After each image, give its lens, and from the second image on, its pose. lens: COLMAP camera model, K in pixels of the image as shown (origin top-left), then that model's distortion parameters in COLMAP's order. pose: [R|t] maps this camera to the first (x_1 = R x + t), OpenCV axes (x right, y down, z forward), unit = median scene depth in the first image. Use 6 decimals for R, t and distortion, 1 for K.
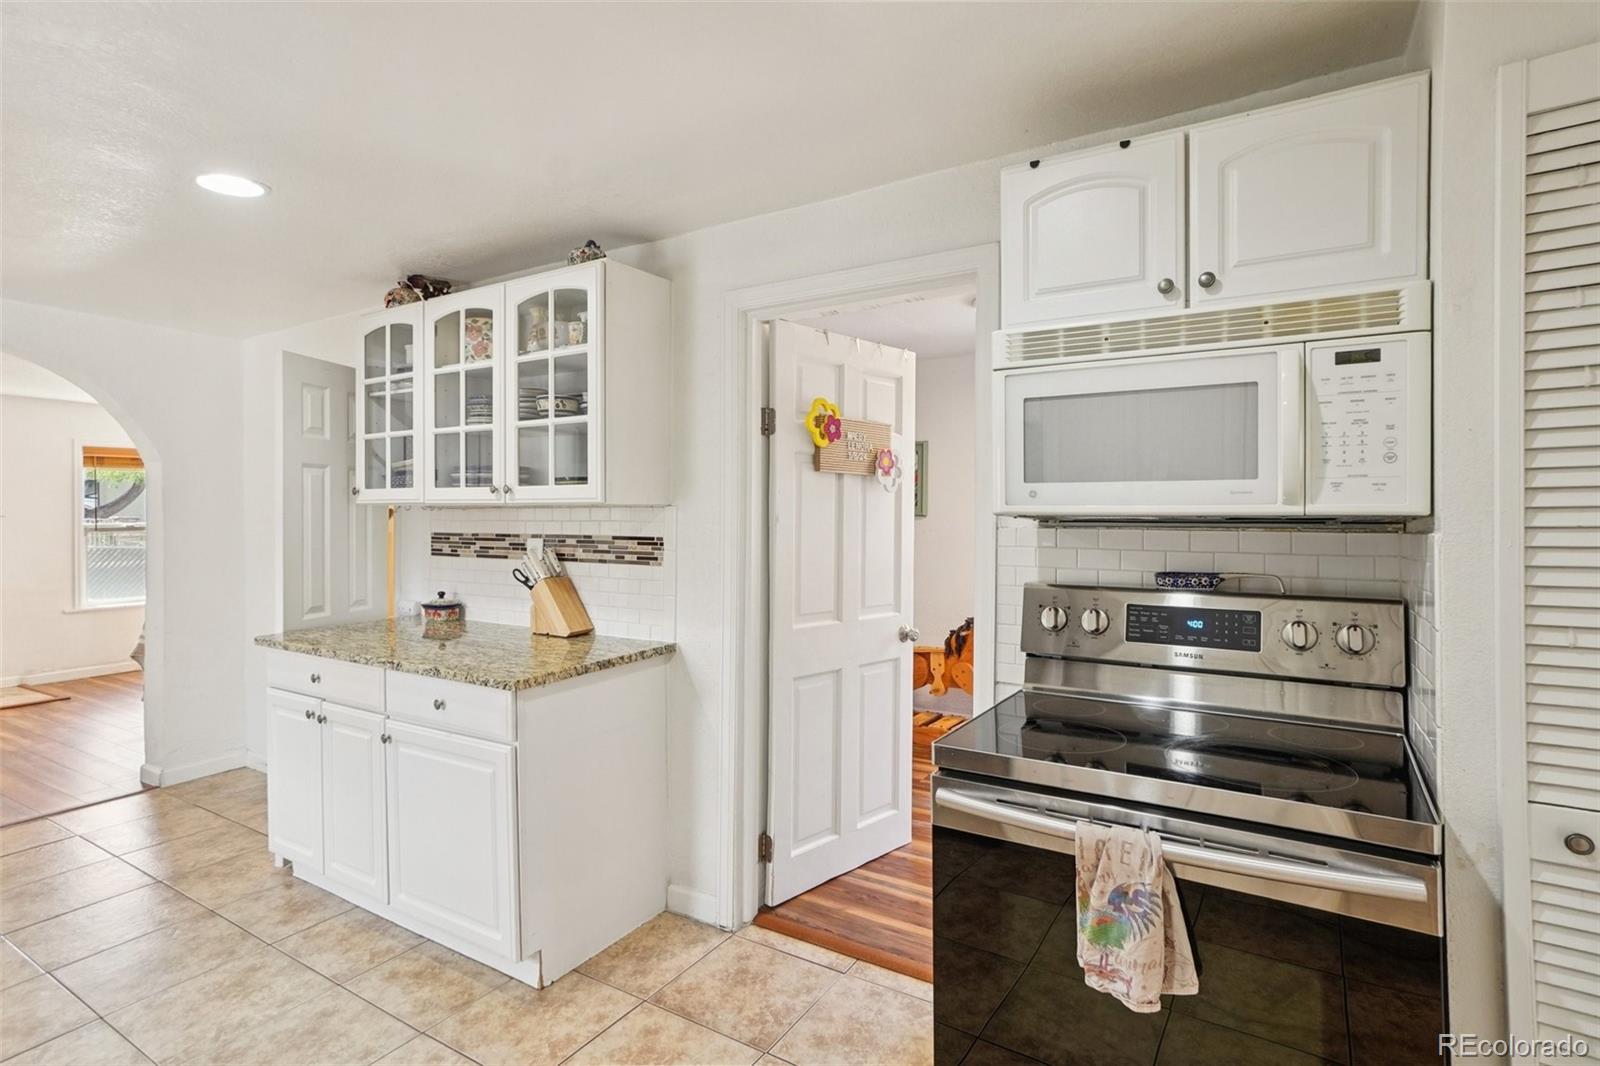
lens RADIAL K [[821.6, 0, 790.3], [0, 821.6, 513.9], [0, 0, 1]] dist [-0.014332, 0.014919]
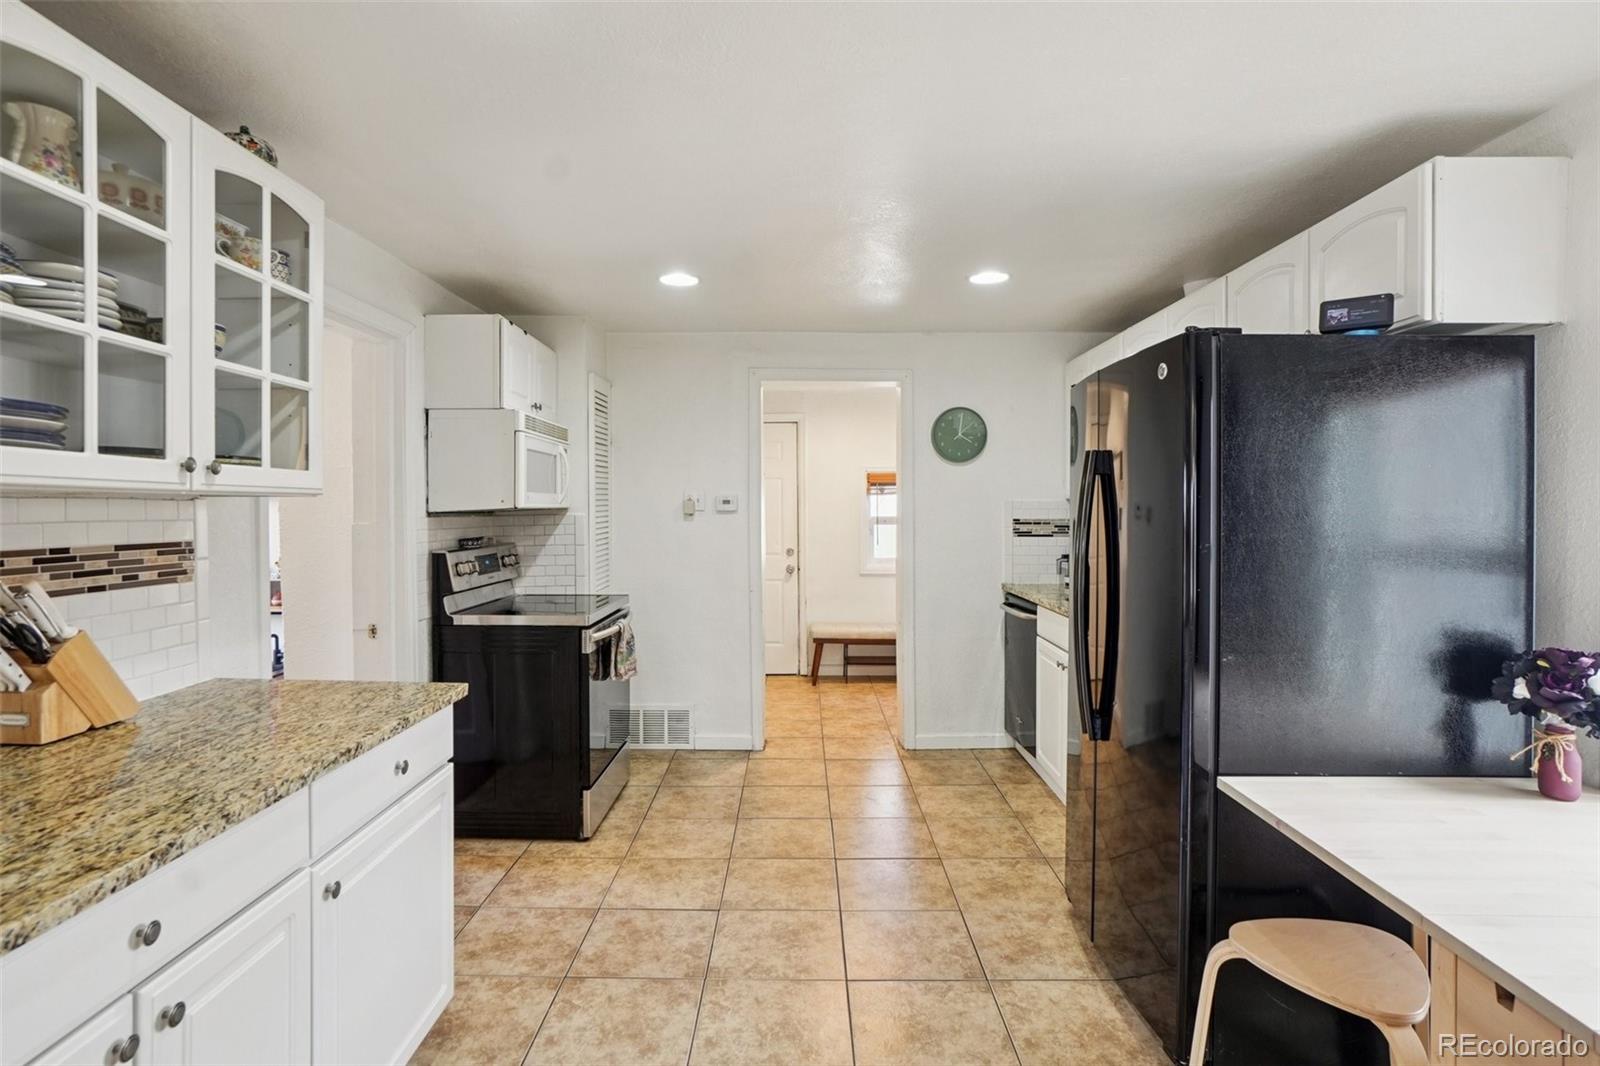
lens RADIAL K [[821.6, 0, 806.7], [0, 821.6, 518.1], [0, 0, 1]] dist [-0.014332, 0.014919]
pose [[-0.547781, -0.005464, 0.836604, -1.030820], [0.008786, 0.999886, 0.012283, 0.003691], [-0.836575, 0.014079, -0.547671, 0.914947]]
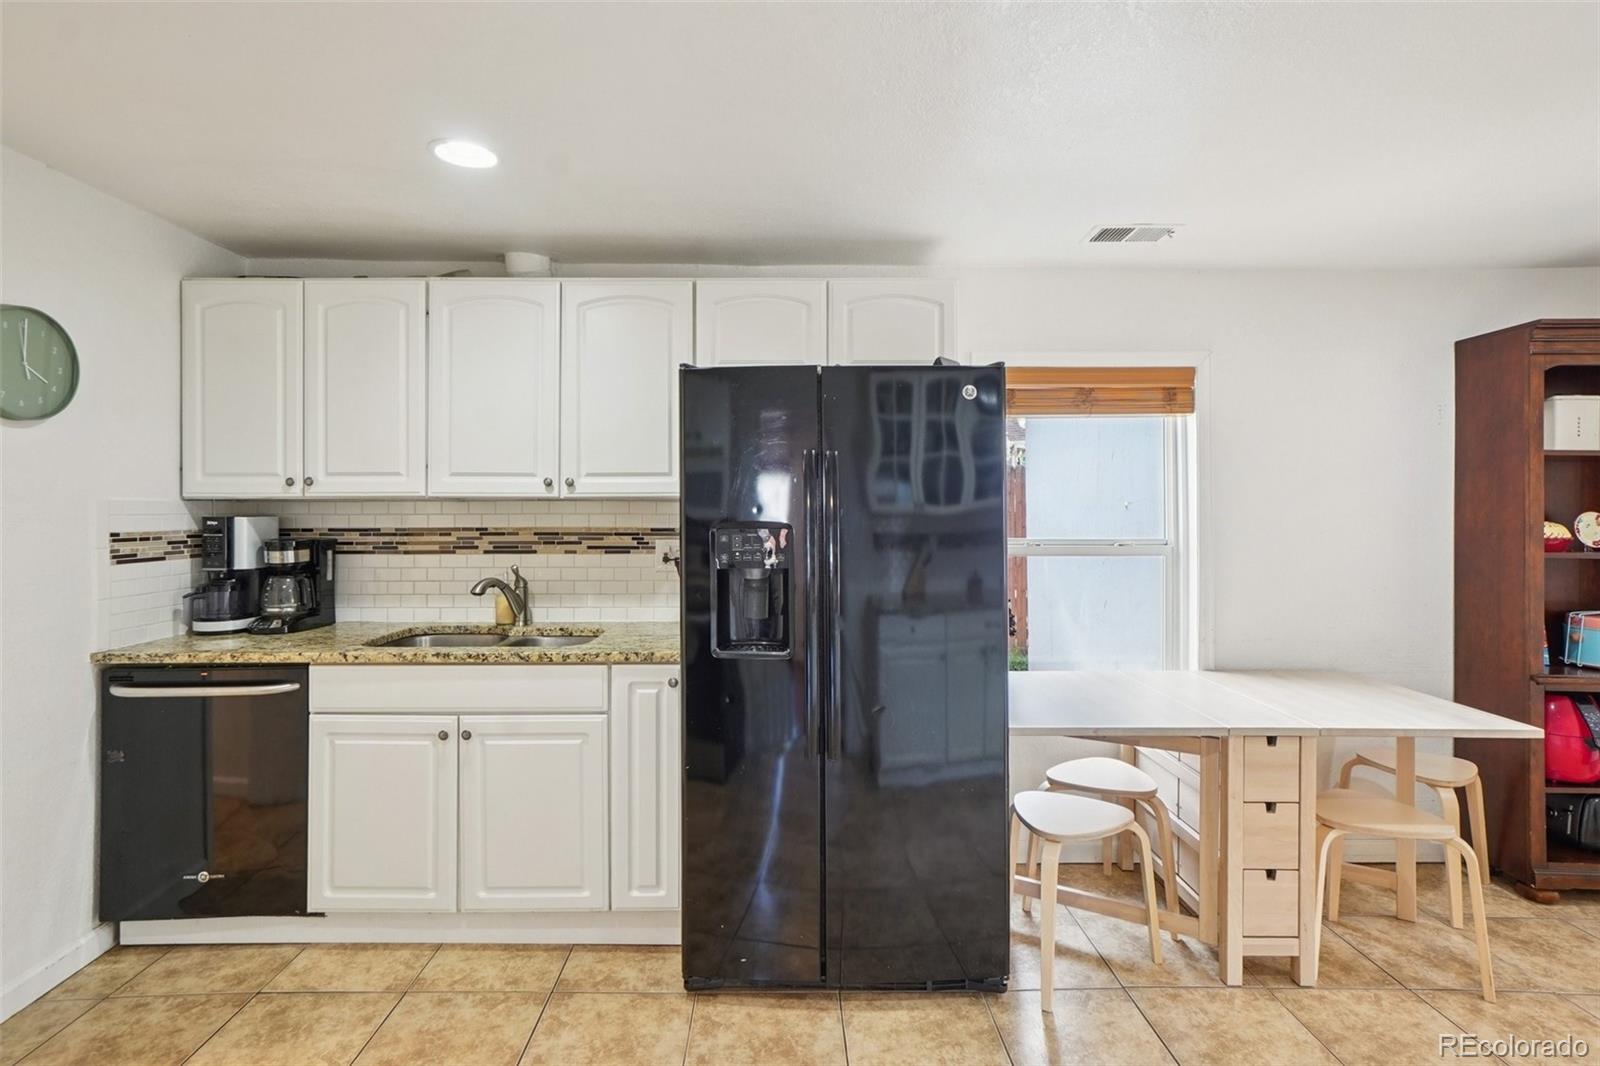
lens RADIAL K [[821.6, 0, 781.9], [0, 821.6, 502.2], [0, 0, 1]] dist [-0.014332, 0.014919]
pose [[-0.831659, 0.002956, -0.555278, -0.012384], [0.001288, 0.999993, 0.003394, -0.006991], [0.555285, 0.002107, -0.831658, 0.841233]]
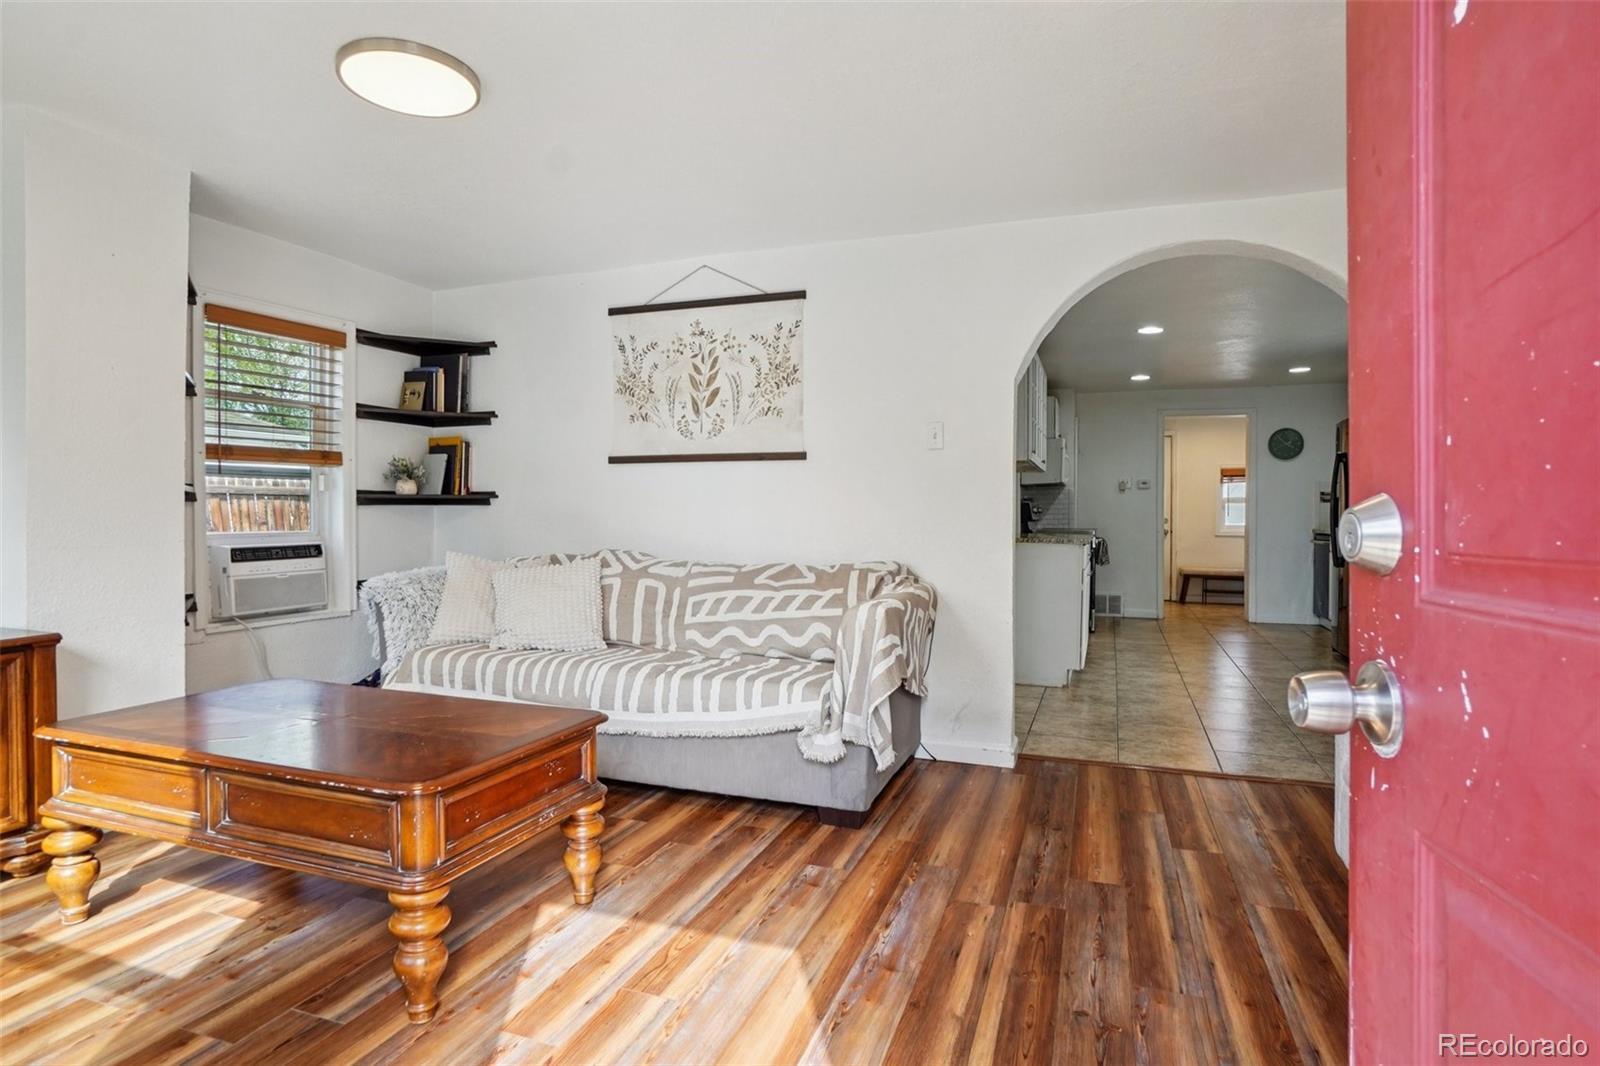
lens RADIAL K [[839.9, 0, 772.9], [0, 839.9, 534.7], [0, 0, 1]] dist [-0.053071, 0.001110]
pose [[-0.187590, -0.019346, 0.982057, -2.294254], [0.004317, 0.999780, 0.020520, 0.107663], [-0.982238, 0.008089, -0.187466, 2.043492]]
